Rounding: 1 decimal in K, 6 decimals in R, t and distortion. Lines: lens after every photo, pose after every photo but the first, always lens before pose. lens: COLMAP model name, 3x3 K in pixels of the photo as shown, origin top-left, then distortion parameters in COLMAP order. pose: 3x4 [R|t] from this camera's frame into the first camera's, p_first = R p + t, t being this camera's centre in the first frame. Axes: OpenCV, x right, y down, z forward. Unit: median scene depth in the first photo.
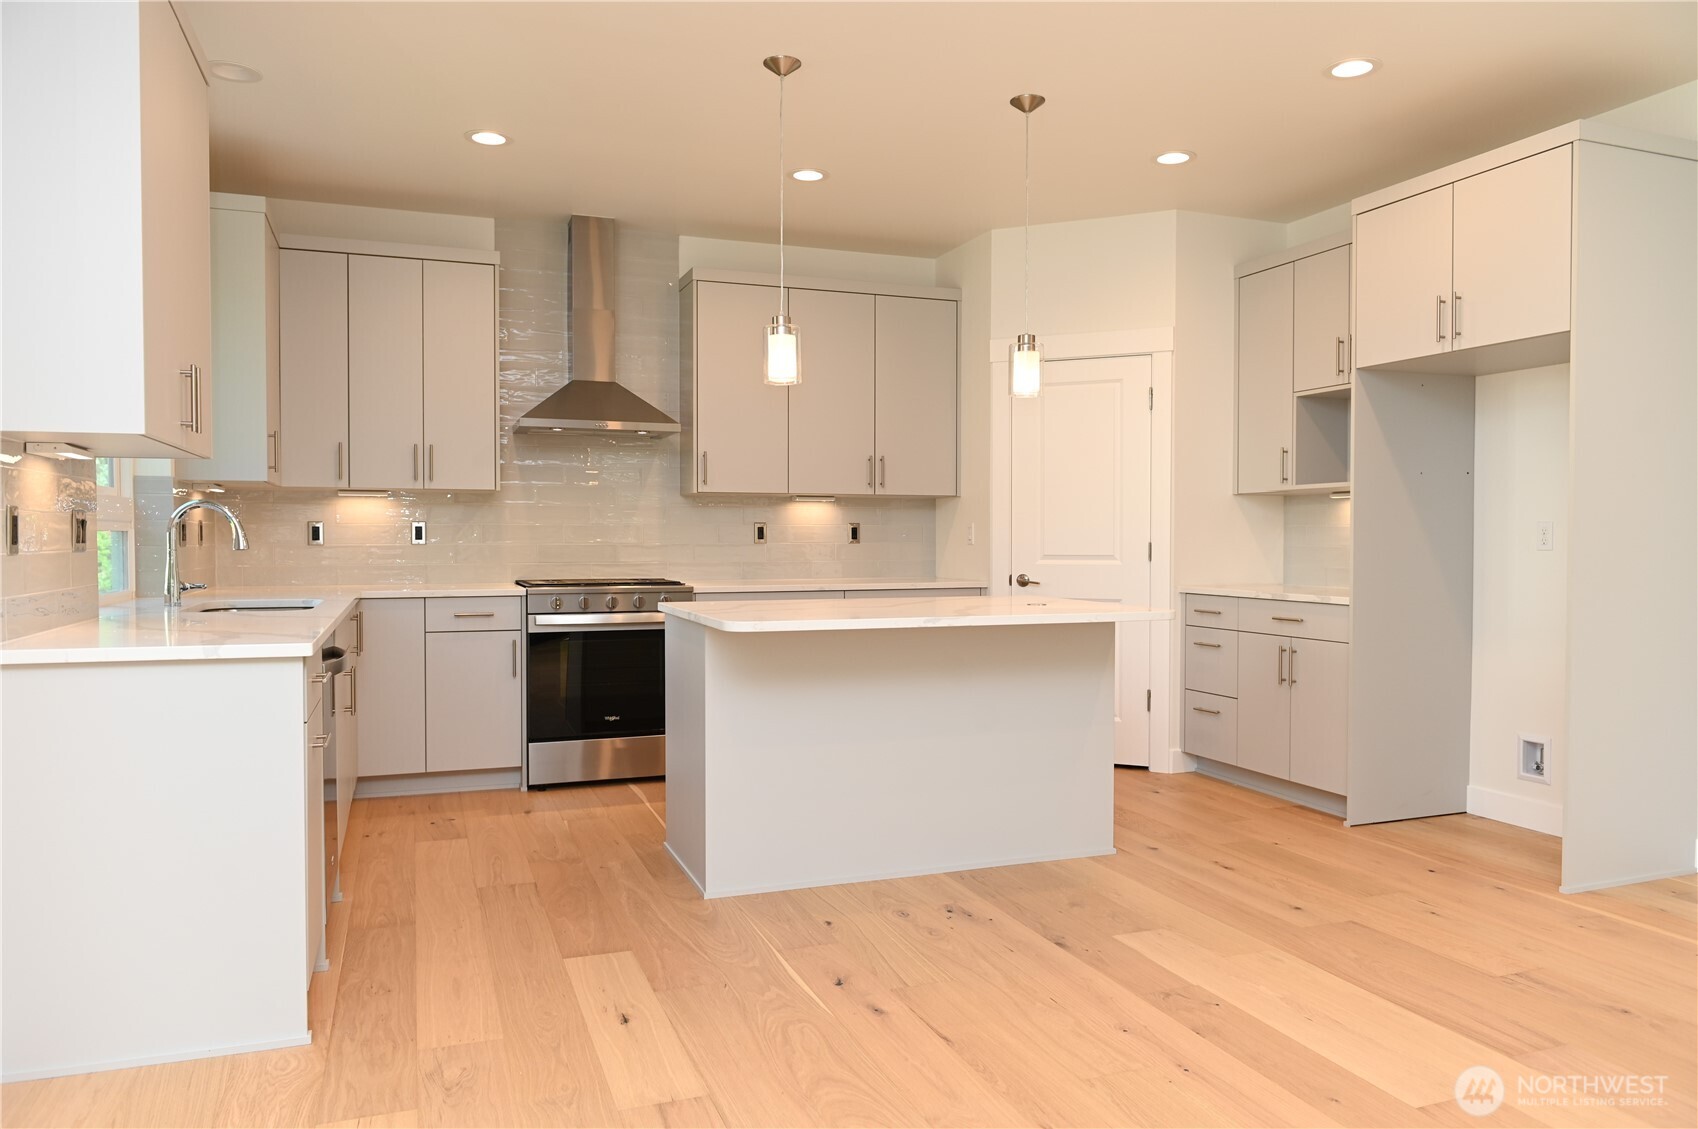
lens RADIAL K [[1160.4, 0, 854.9], [0, 1160.4, 571.8], [0, 0, 1]] dist [-0.033120, -0.000540]
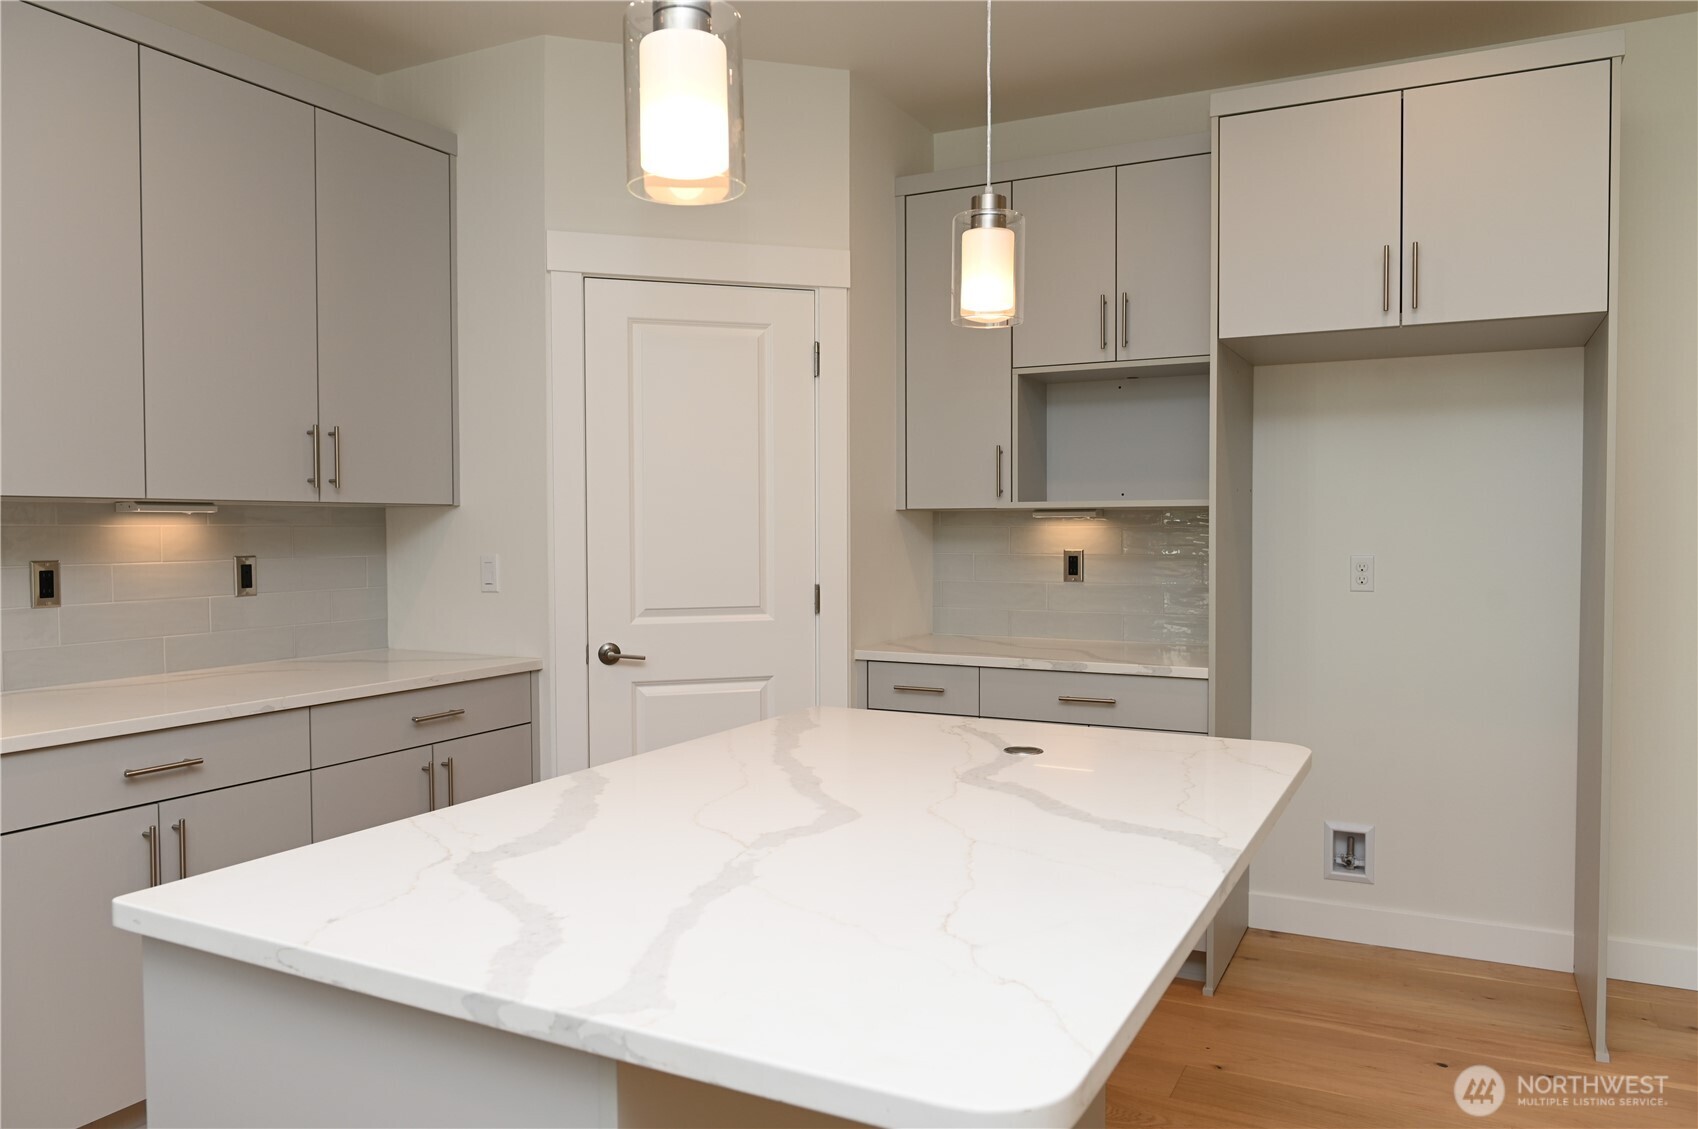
lens RADIAL K [[1177.0, 0, 841.2], [0, 1177.0, 560.6], [0, 0, 1]] dist [-0.026909, -0.002872]
pose [[0.745345, -0.022544, 0.666298, -0.178358], [0.022107, 0.999714, 0.009095, -0.047060], [-0.666313, 0.007951, 0.745630, 0.540693]]
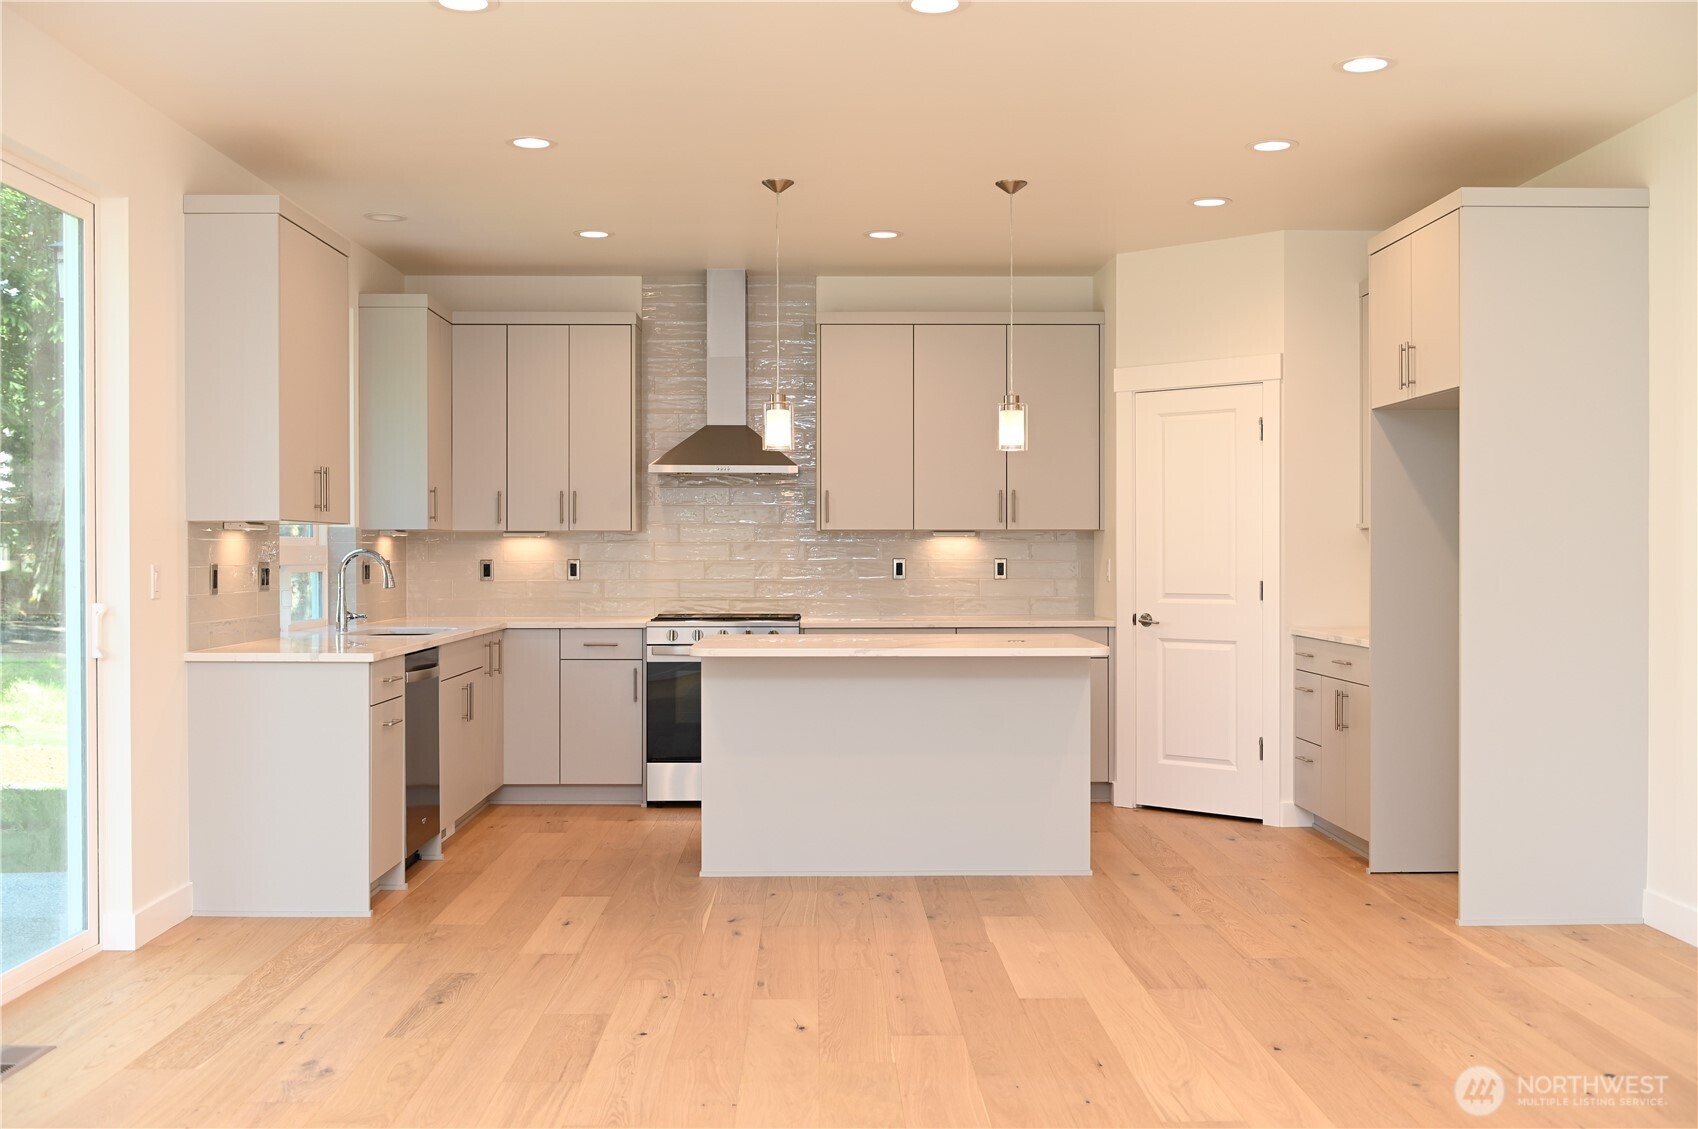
lens RADIAL K [[1723.2, 0, 849.0], [0, 1723.2, 564.5], [0, 0, 1]] dist [-0.031085, -0.003880]
pose [[0.939916, 0.000714, -0.341406, 0.446208], [-0.008382, 0.999745, -0.020986, -0.007033], [0.341304, 0.022587, 0.939682, -0.463817]]
